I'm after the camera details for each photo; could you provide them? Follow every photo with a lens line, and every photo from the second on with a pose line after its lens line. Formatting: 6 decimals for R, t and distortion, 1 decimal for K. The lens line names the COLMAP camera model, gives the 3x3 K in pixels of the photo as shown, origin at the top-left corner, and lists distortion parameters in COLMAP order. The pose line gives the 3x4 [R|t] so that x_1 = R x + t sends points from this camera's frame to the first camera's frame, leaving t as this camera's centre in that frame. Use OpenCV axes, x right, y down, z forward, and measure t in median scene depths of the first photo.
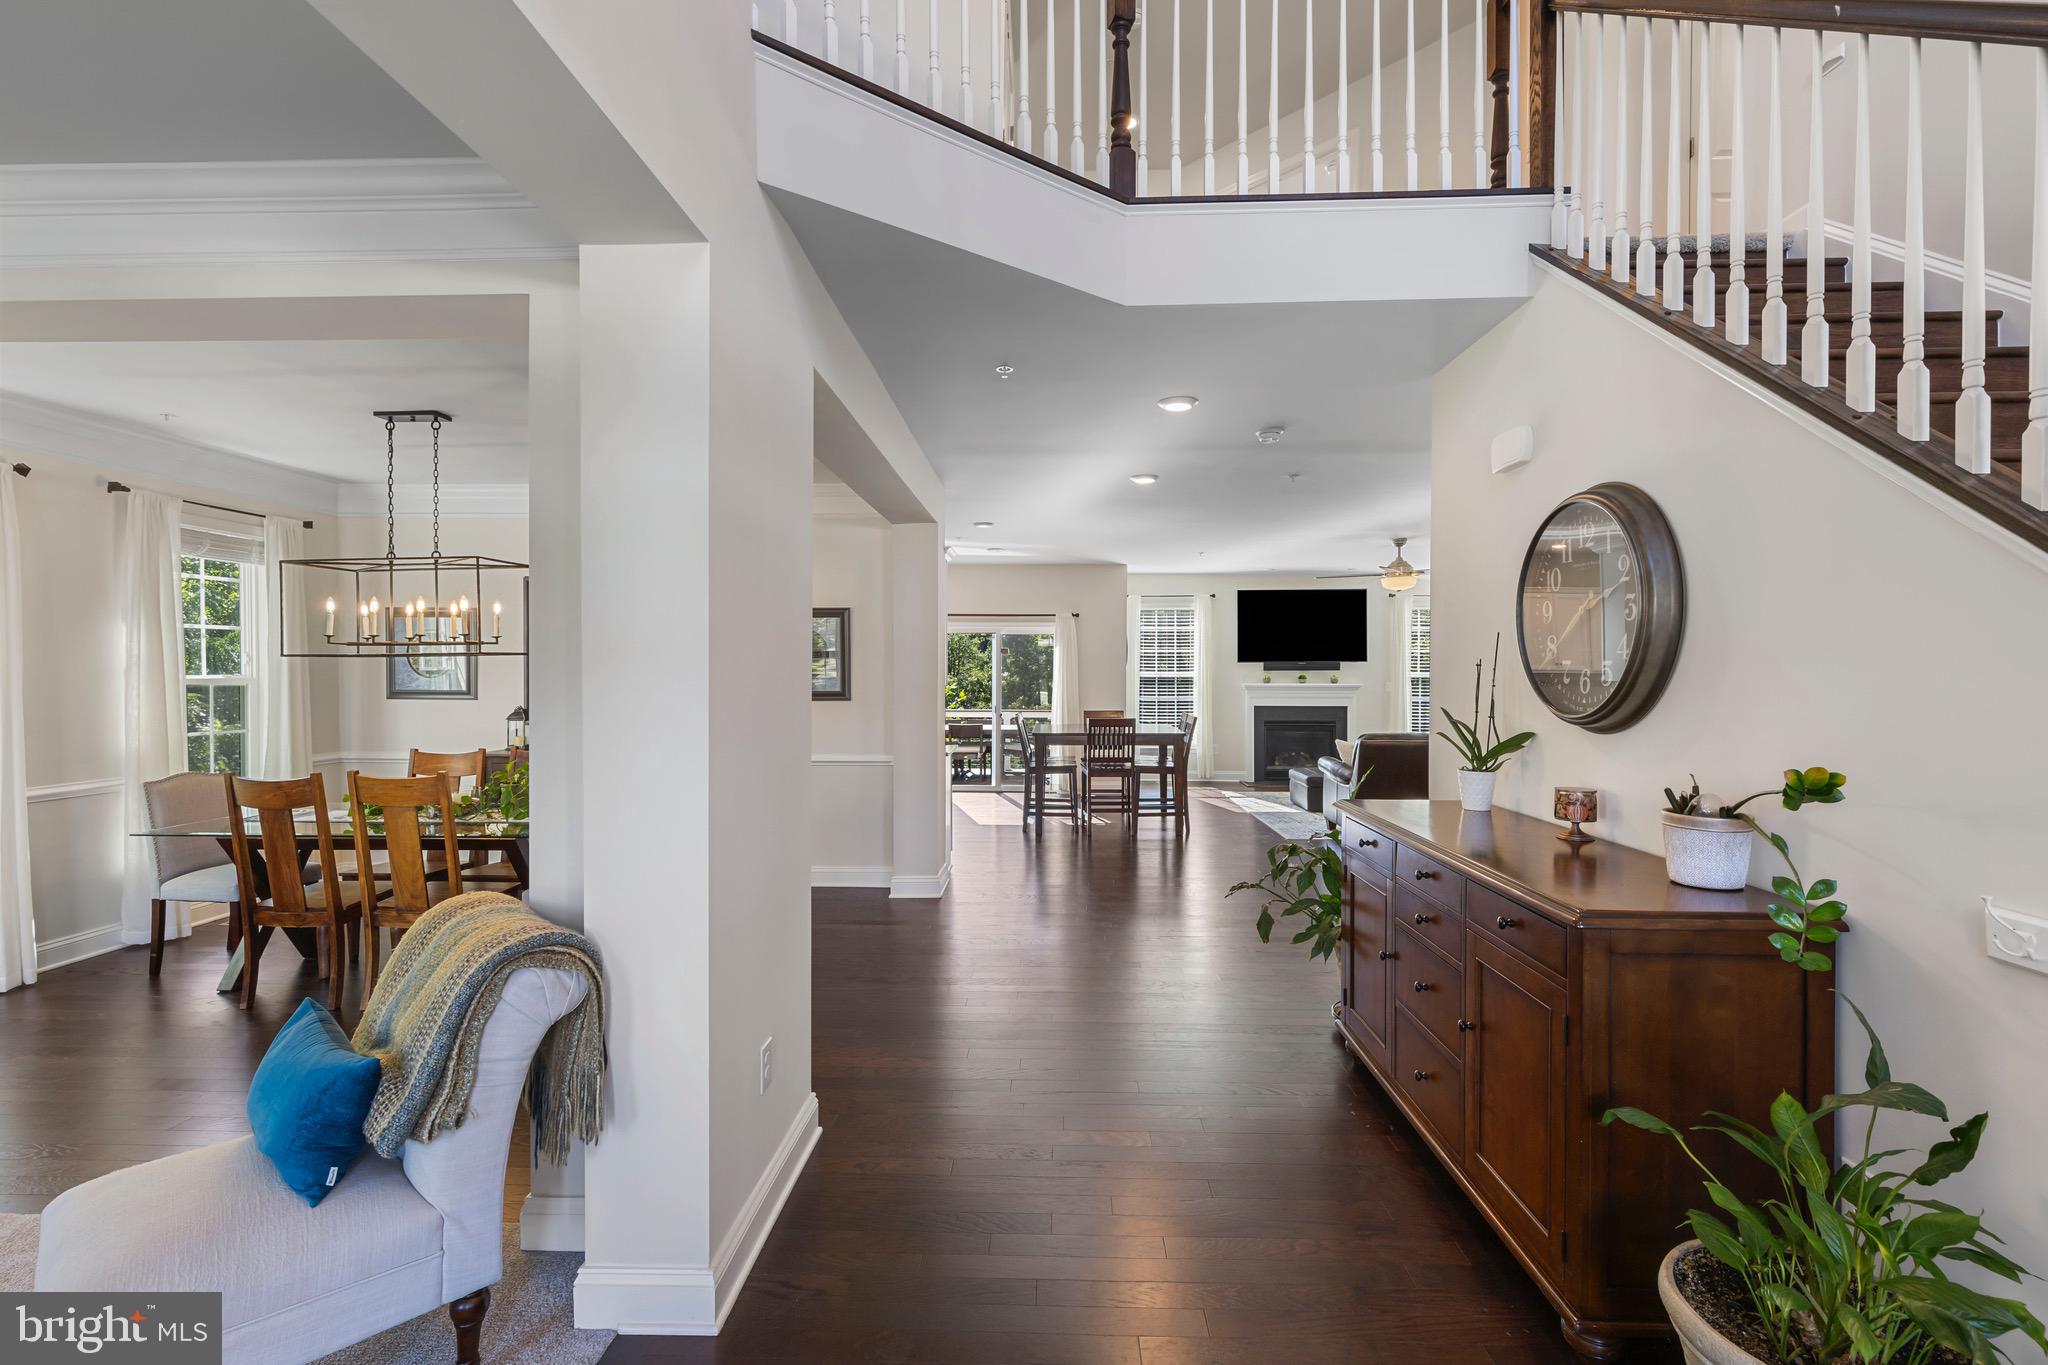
lens RADIAL K [[923.1, 0, 1028.2], [0, 923.1, 673.6], [0, 0, 1]] dist [0.005138, -0.001641]
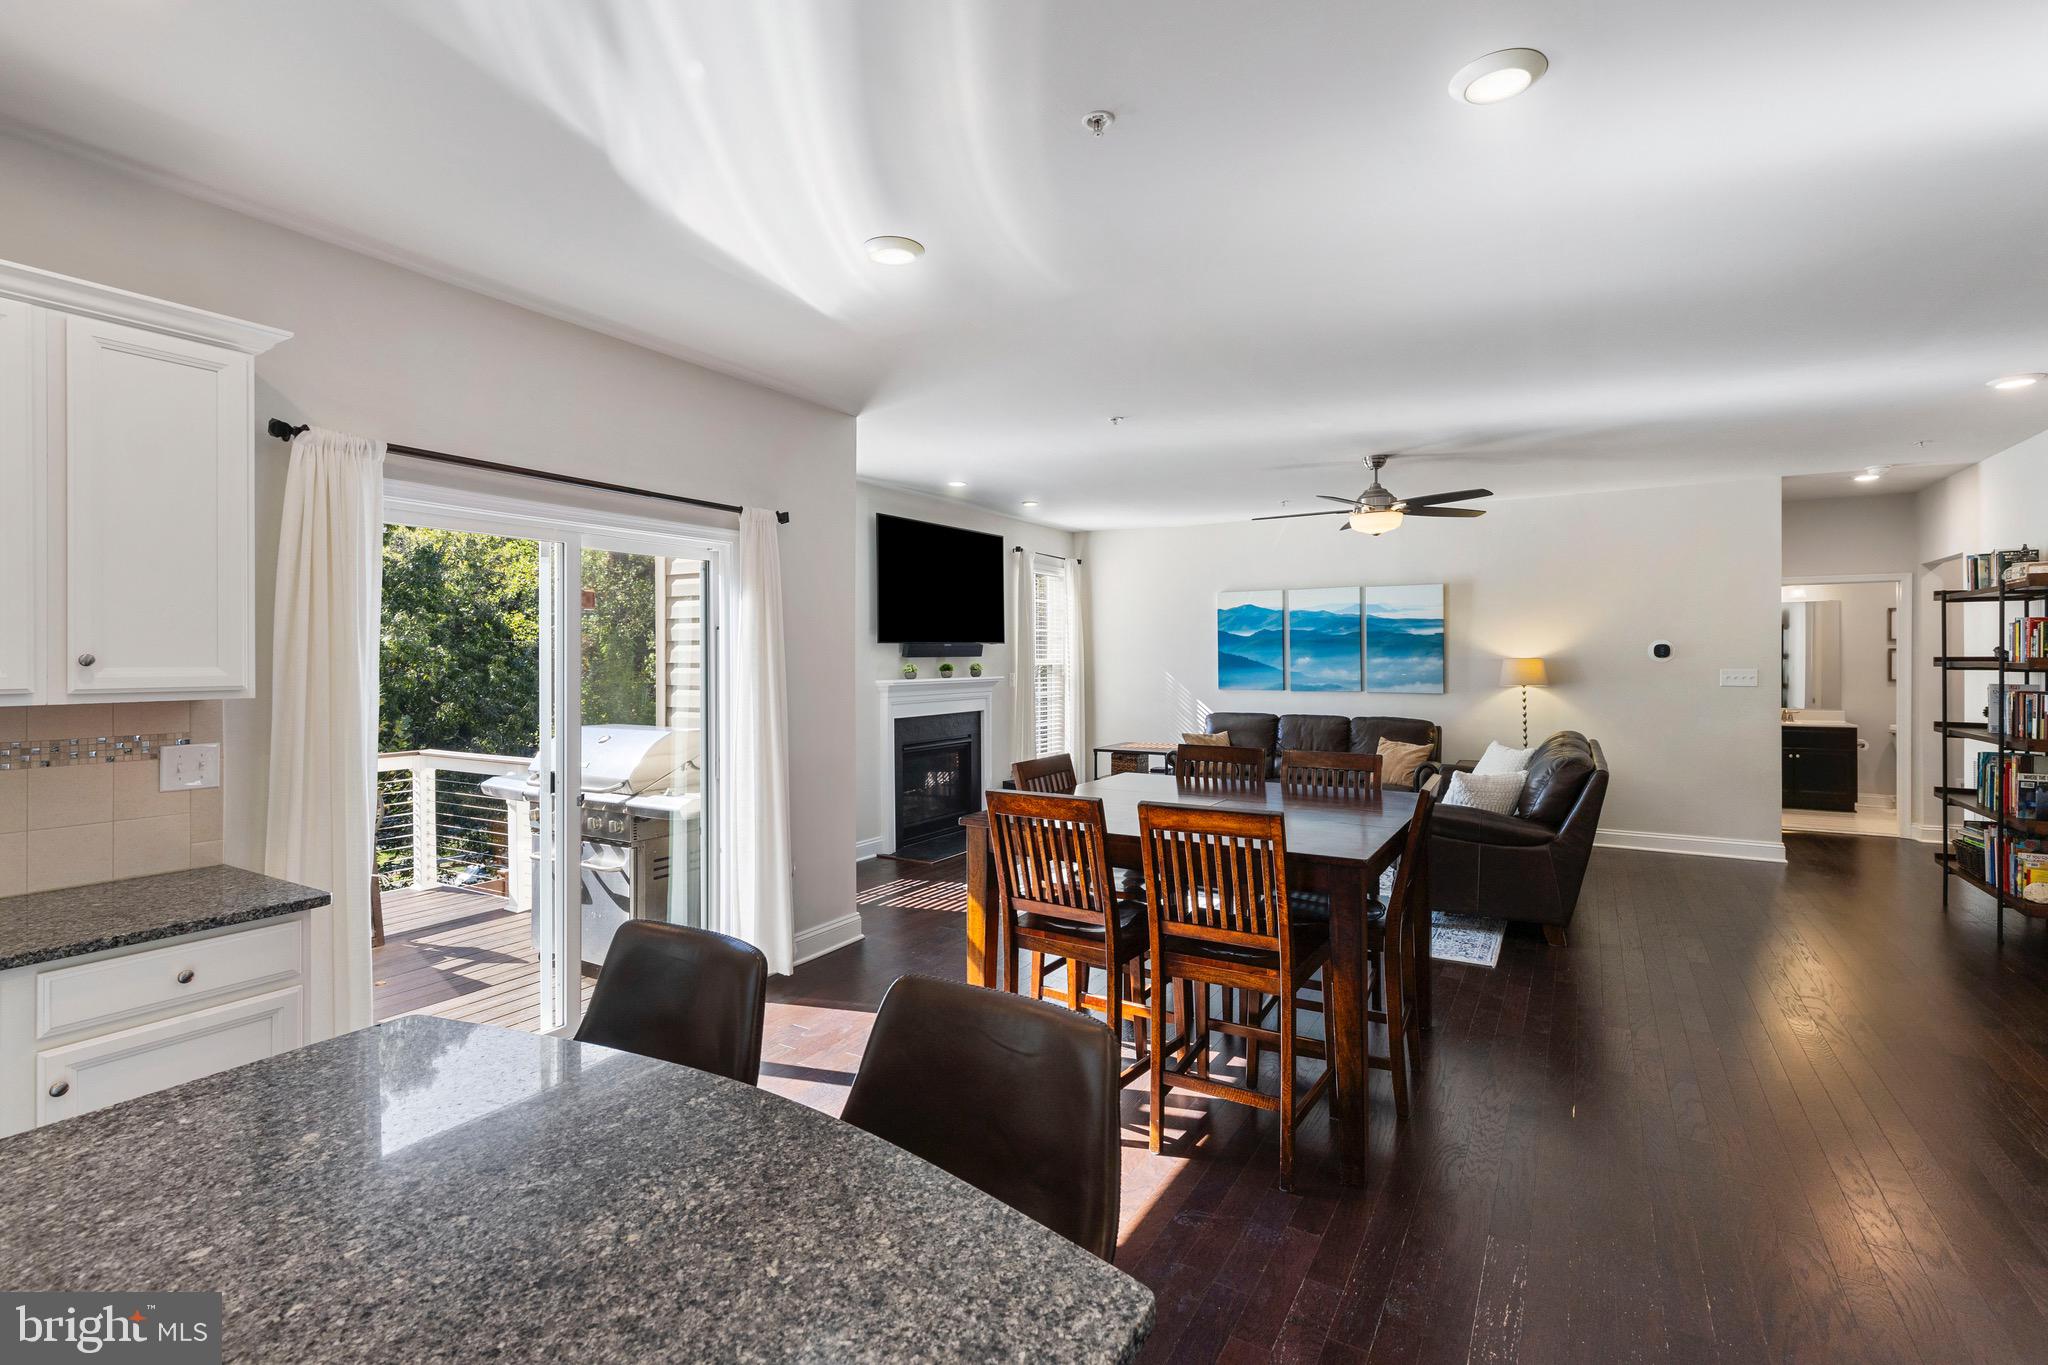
lens RADIAL K [[923.1, 0, 1034.6], [0, 923.1, 648.6], [0, 0, 1]] dist [0.005138, -0.001641]
pose [[0.480692, 0.003186, 0.876884, -0.266685], [0.009680, 0.999913, -0.008940, -0.003229], [-0.876836, 0.012785, 0.480619, 0.794302]]
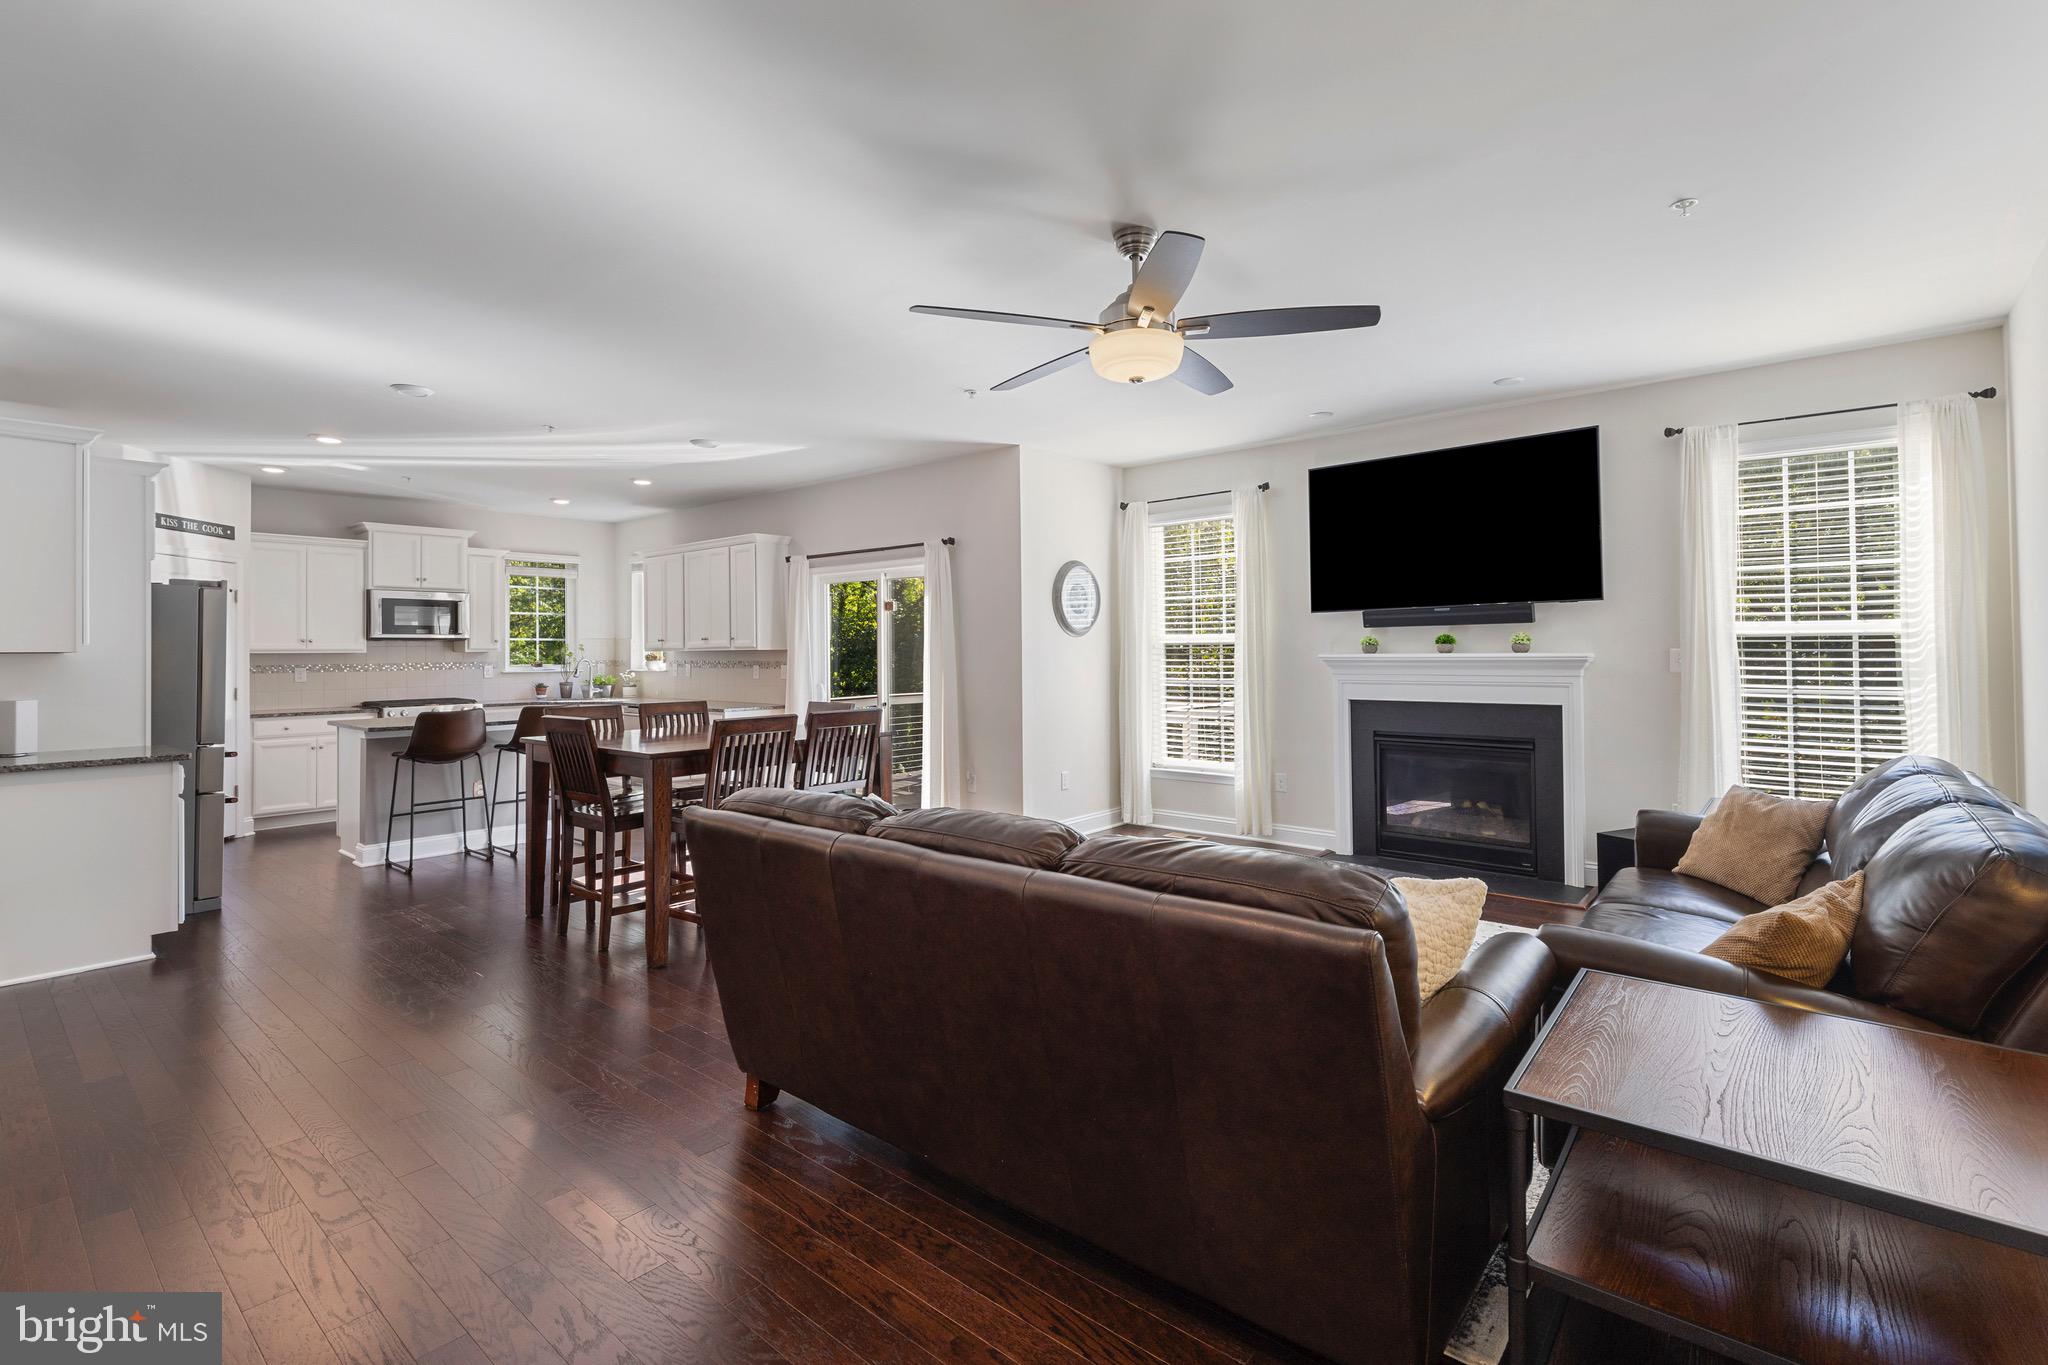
lens RADIAL K [[923.1, 0, 1028.3], [0, 923.1, 639.2], [0, 0, 1]] dist [0.005138, -0.001641]
pose [[0.785281, -0.018123, -0.618874, 0.511676], [0.007983, 0.999785, -0.019148, 0.013113], [0.619088, 0.010096, 0.785257, 0.622966]]
